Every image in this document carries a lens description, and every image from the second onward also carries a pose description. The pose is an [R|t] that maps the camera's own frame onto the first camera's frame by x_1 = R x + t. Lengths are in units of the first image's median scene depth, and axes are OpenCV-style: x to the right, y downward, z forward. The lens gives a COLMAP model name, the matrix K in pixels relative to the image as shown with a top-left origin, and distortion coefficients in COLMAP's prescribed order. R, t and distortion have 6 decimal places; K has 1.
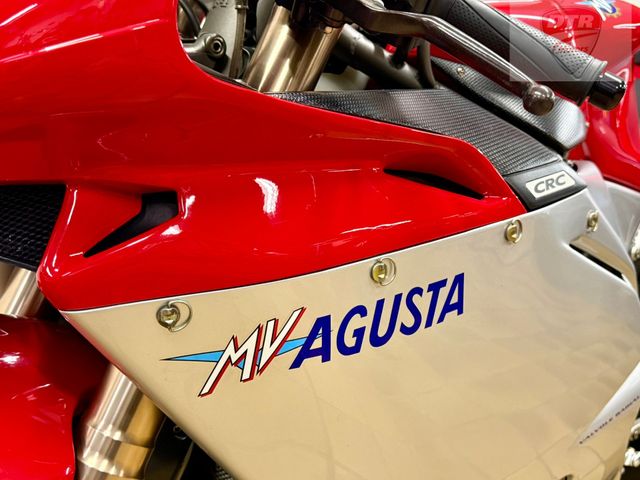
lens RADIAL K [[725.2, 0, 320.0], [0, 725.2, 240.0], [0, 0, 1]] dist [0.146200, -0.335460]
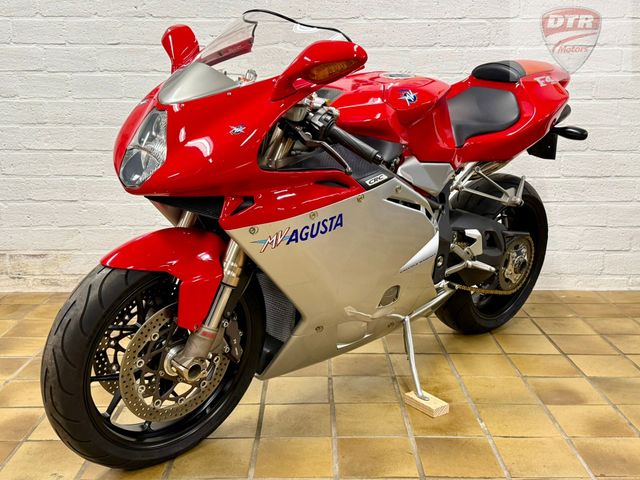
lens RADIAL K [[725.7, 0, 320.6], [0, 725.7, 237.1], [0, 0, 1]] dist [0.150172, -0.356949]
pose [[0.999766, -0.007155, 0.020418, 0.048985], [0.003709, 0.986442, 0.164068, -0.390137], [-0.021315, -0.163954, 0.986238, -2.203890]]
